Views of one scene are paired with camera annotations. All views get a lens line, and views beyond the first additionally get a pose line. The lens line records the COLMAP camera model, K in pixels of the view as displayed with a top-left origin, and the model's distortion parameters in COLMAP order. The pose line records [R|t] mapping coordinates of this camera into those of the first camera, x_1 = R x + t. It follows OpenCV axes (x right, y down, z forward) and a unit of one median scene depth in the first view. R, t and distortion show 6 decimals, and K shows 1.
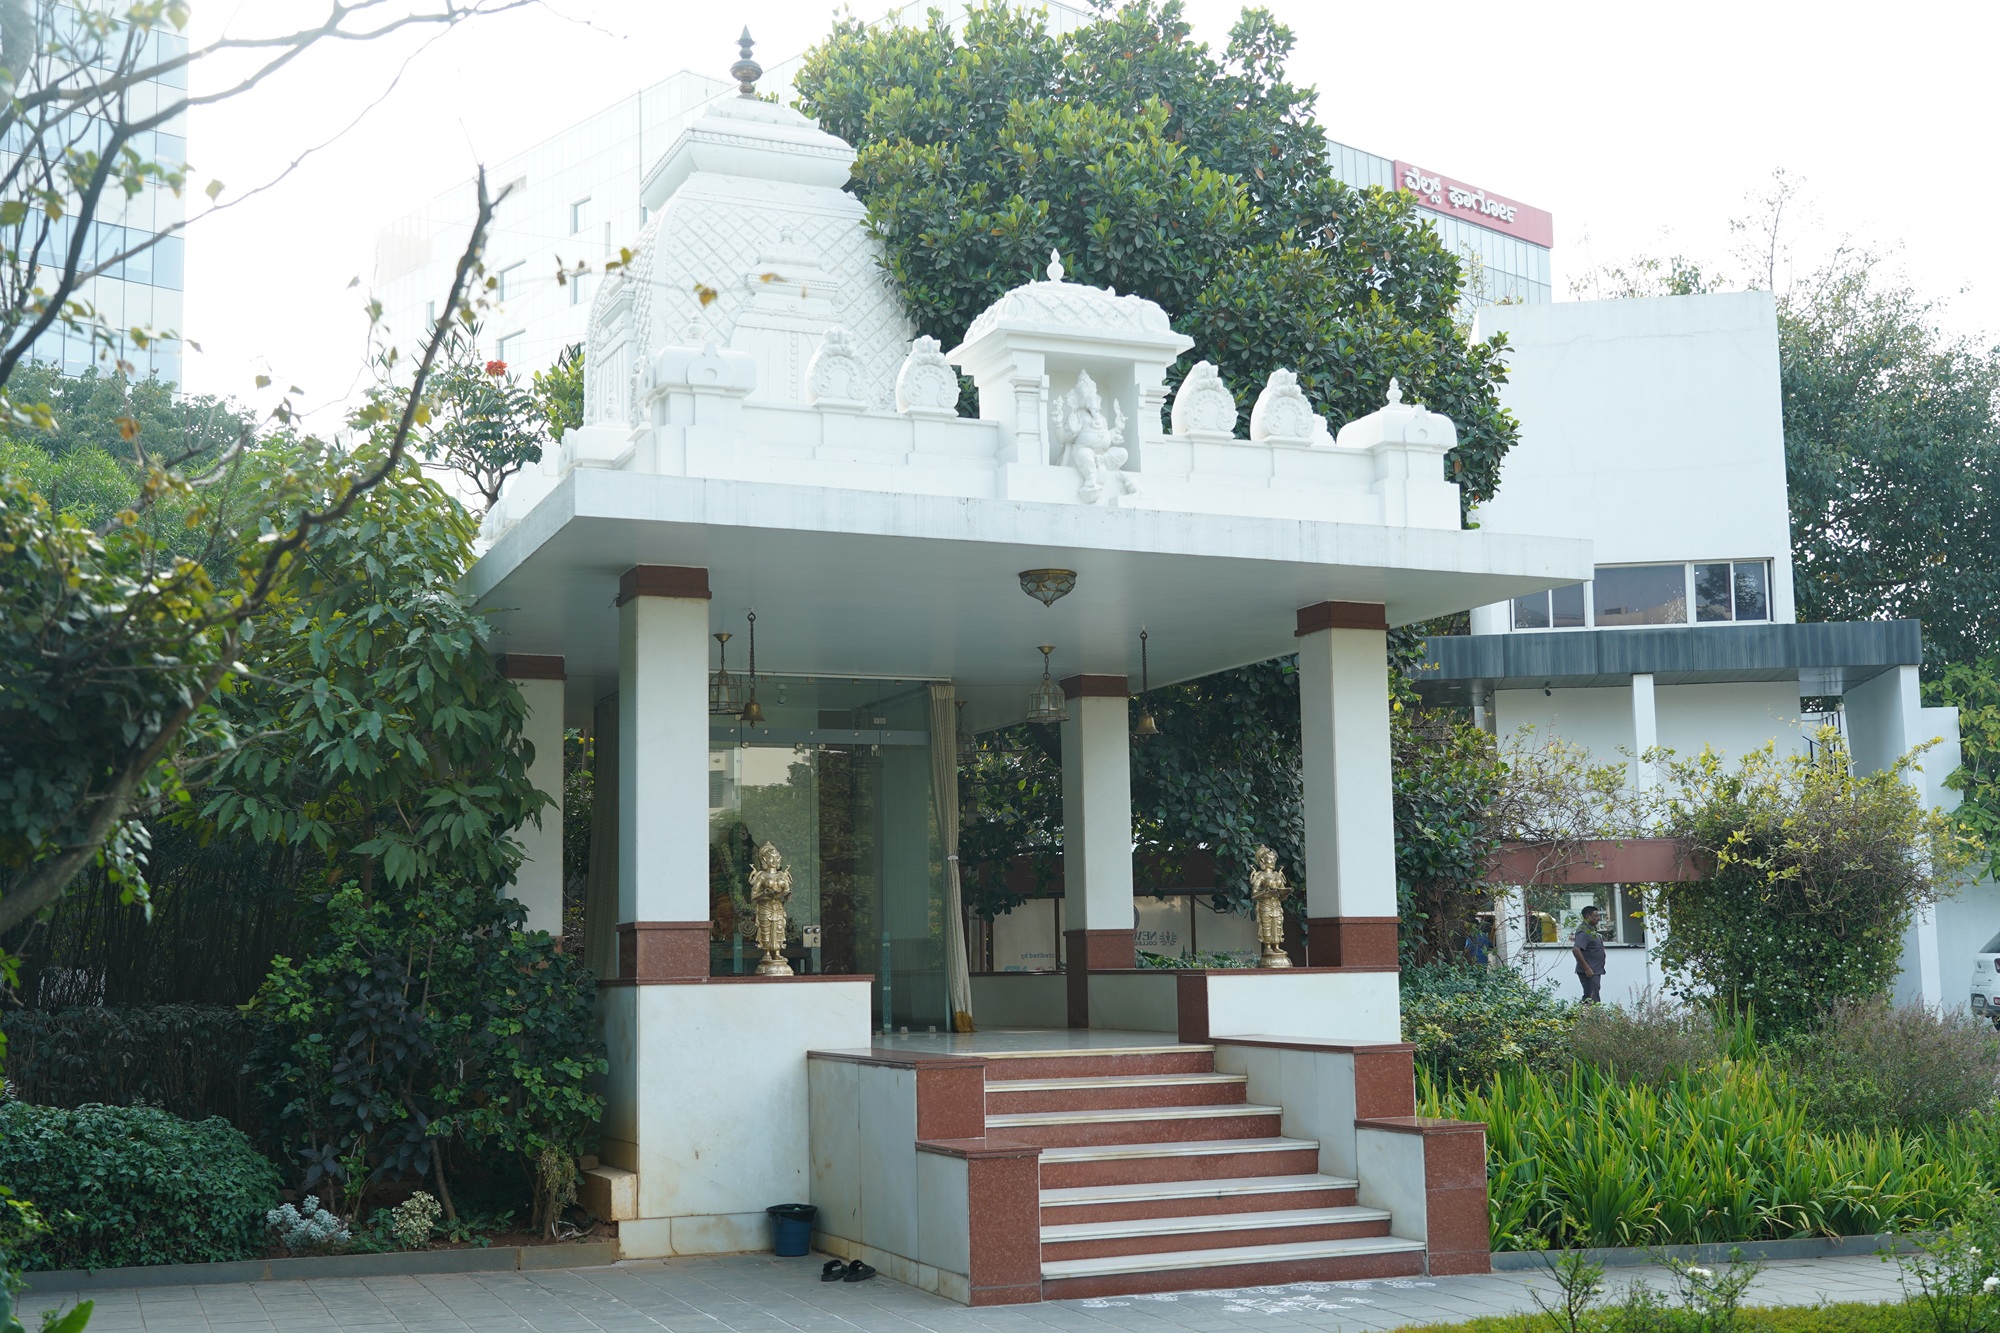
lens RADIAL K [[2268.2, 0, 999.5], [0, 2268.2, 662.3], [0, 0, 1]] dist [-0.003233, 0.000000]
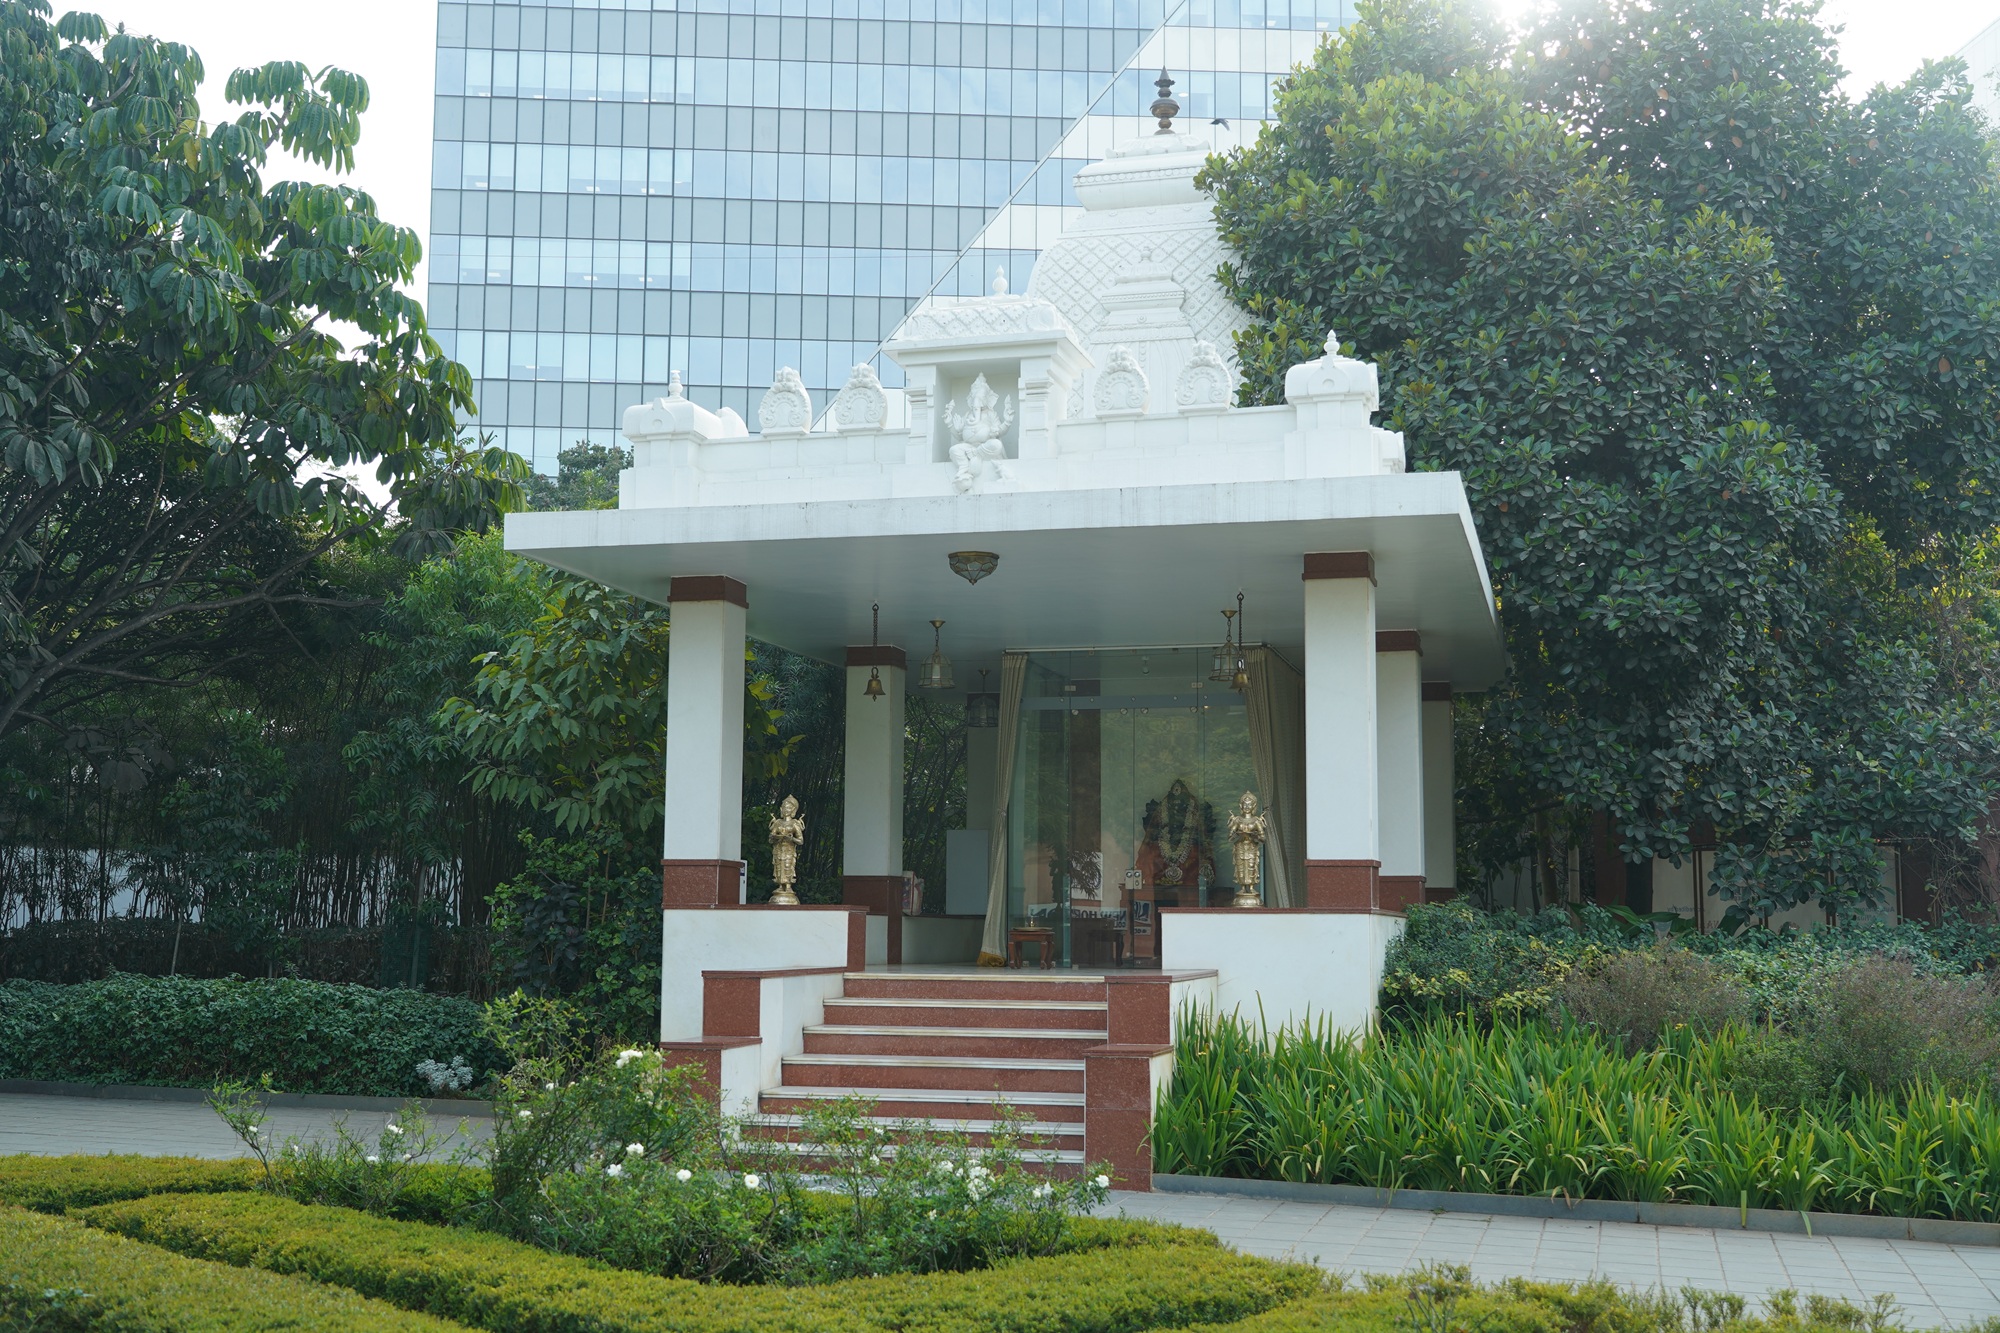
lens RADIAL K [[2049.2, 0, 1000.8], [0, 2049.2, 673.5], [0, 0, 1]] dist [0.021379, 0.000000]
pose [[0.791313, -0.047640, -0.609552, 0.667402], [0.062718, 0.998025, 0.003418, 0.017427], [0.608186, -0.040934, 0.792739, 0.197740]]
